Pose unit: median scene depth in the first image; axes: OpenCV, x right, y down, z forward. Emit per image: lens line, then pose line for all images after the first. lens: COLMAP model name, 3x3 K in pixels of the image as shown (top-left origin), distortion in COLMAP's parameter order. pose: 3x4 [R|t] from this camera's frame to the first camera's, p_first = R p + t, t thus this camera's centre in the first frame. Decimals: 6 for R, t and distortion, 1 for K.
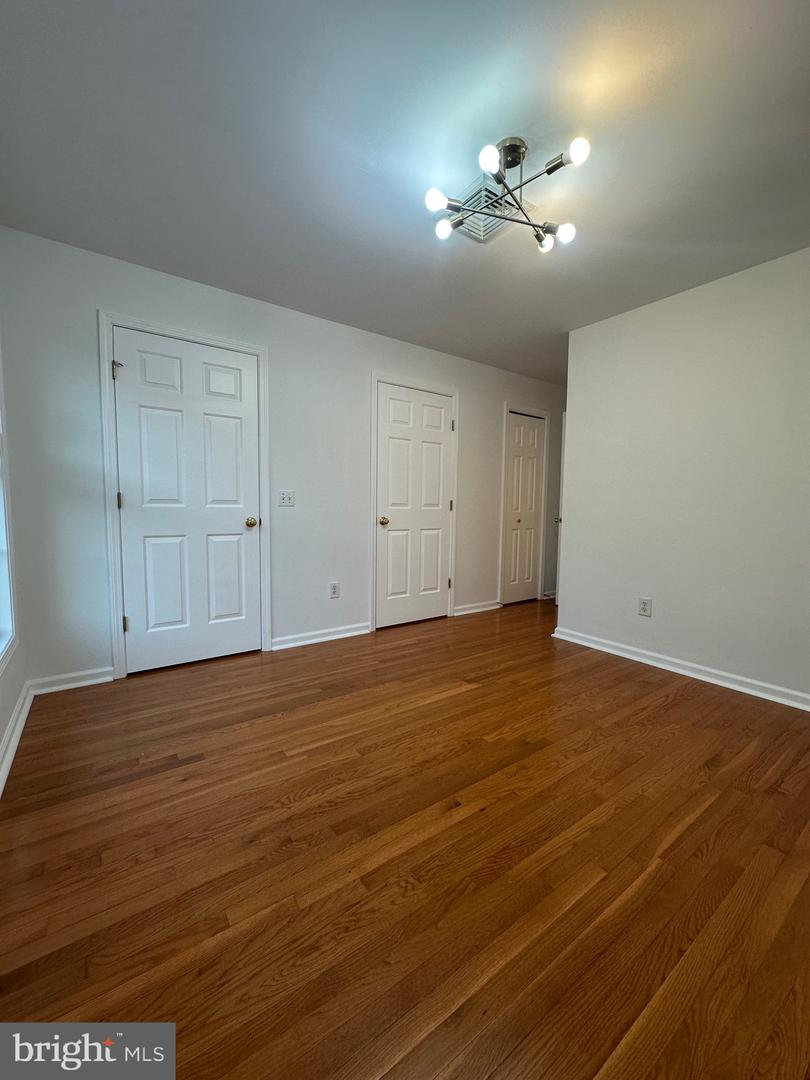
lens RADIAL K [[433.5, 0, 406.1], [0, 433.5, 511.6], [0, 0, 1]] dist [-0.002218, -0.000600]
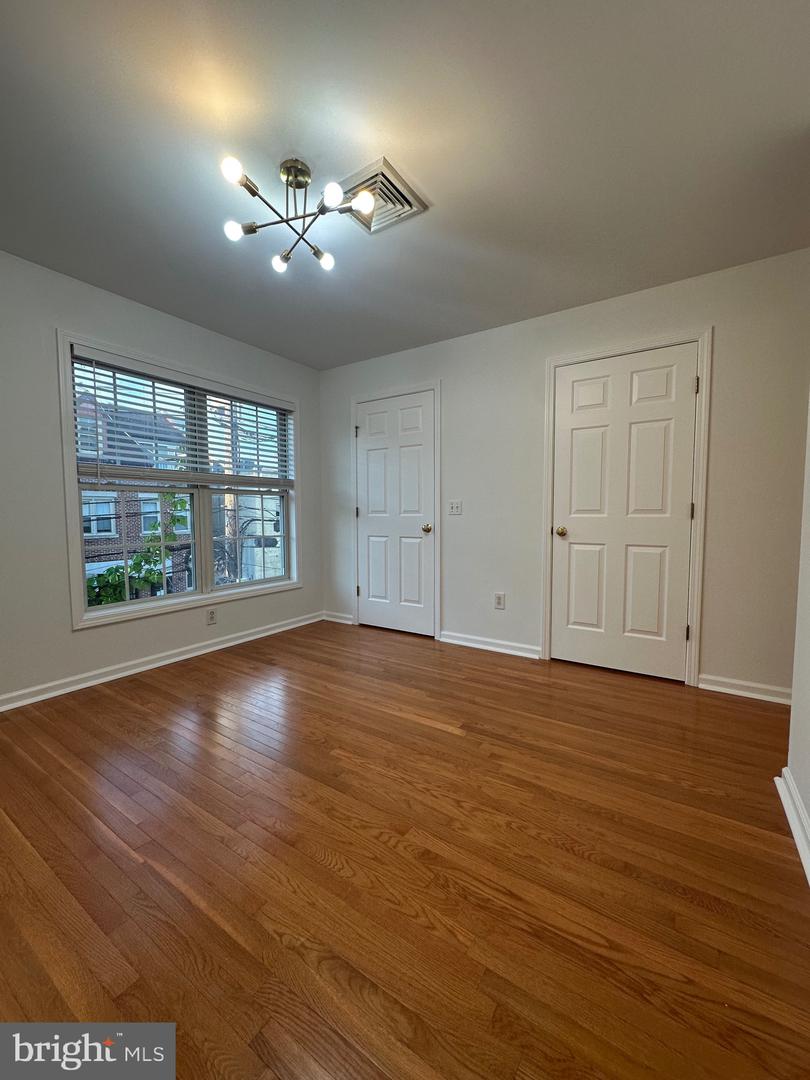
lens RADIAL K [[429.8, 0, 405.0], [0, 429.8, 540.0], [0, 0, 1]] dist [-0.002450, 0.000111]
pose [[0.349100, 0.044792, -0.936014, 0.853916], [-0.005303, 0.998935, 0.045826, 0.002970], [0.937070, -0.011034, 0.348966, 0.618594]]
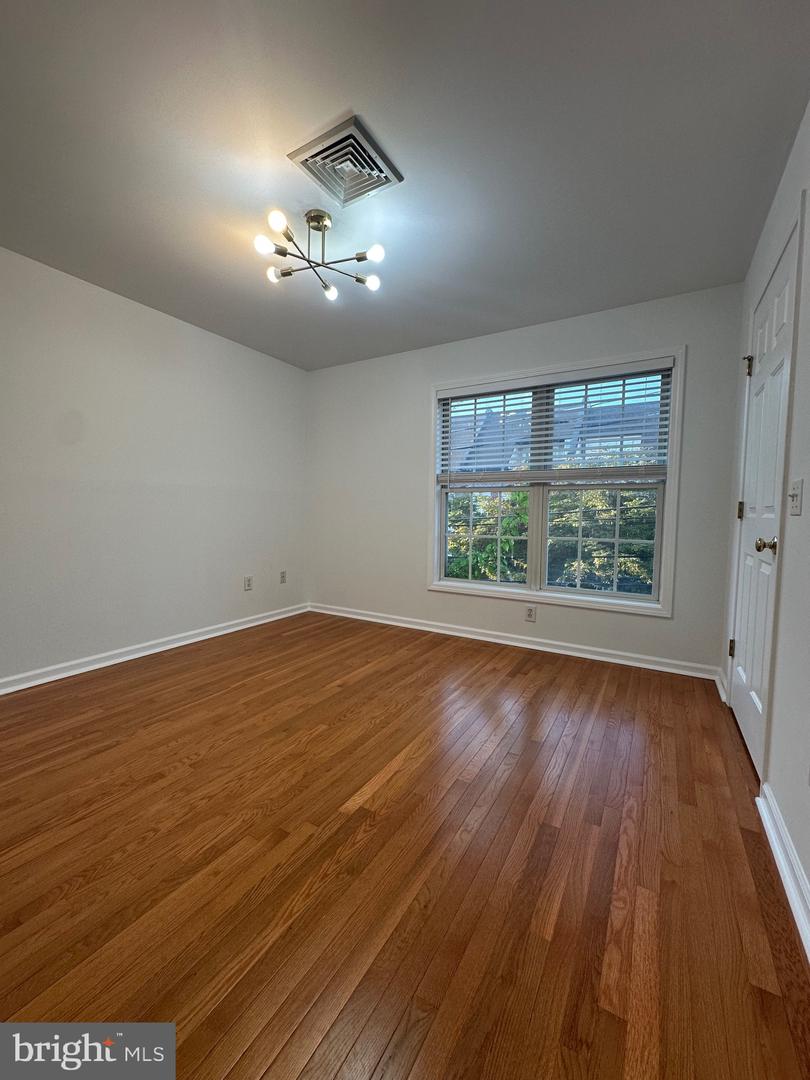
lens RADIAL K [[429.8, 0, 405.0], [0, 429.8, 540.0], [0, 0, 1]] dist [-0.002450, 0.000111]
pose [[-0.918254, 0.000594, -0.395991, 0.318998], [-0.029785, 0.997063, 0.070563, -0.006195], [0.394870, 0.076589, -0.915539, 1.518103]]
